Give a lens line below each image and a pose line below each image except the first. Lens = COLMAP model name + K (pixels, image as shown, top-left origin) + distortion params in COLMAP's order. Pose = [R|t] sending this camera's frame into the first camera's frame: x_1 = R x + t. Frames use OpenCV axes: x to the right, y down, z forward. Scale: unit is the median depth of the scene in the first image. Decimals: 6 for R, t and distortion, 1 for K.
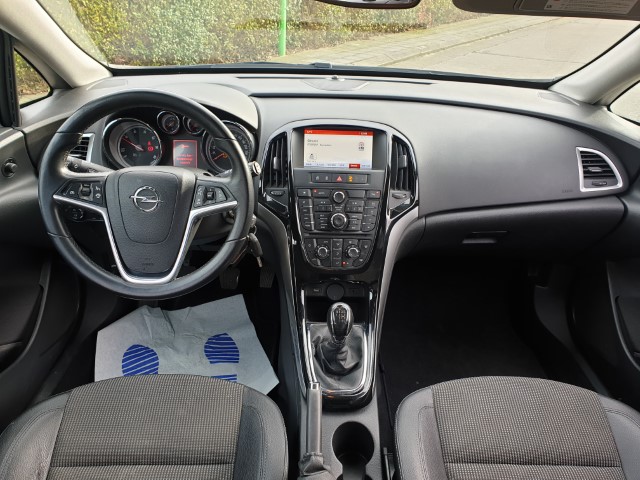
lens RADIAL K [[508.0, 0, 319.7], [0, 508.0, 245.0], [0, 0, 1]] dist [0.004874, 0.019190]
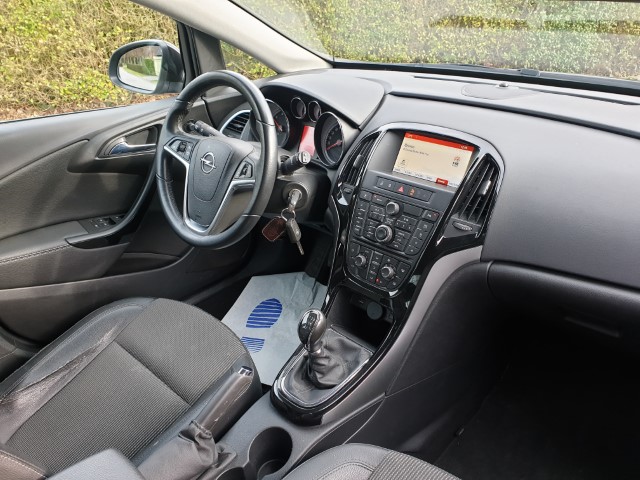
lens RADIAL K [[508.0, 0, 319.5], [0, 508.0, 237.7], [0, 0, 1]] dist [0.004874, 0.019190]
pose [[0.707599, 0.278776, -0.649297, 0.518044], [-0.294842, 0.951556, 0.087234, -0.081185], [0.642161, 0.129714, 0.755515, 0.229653]]
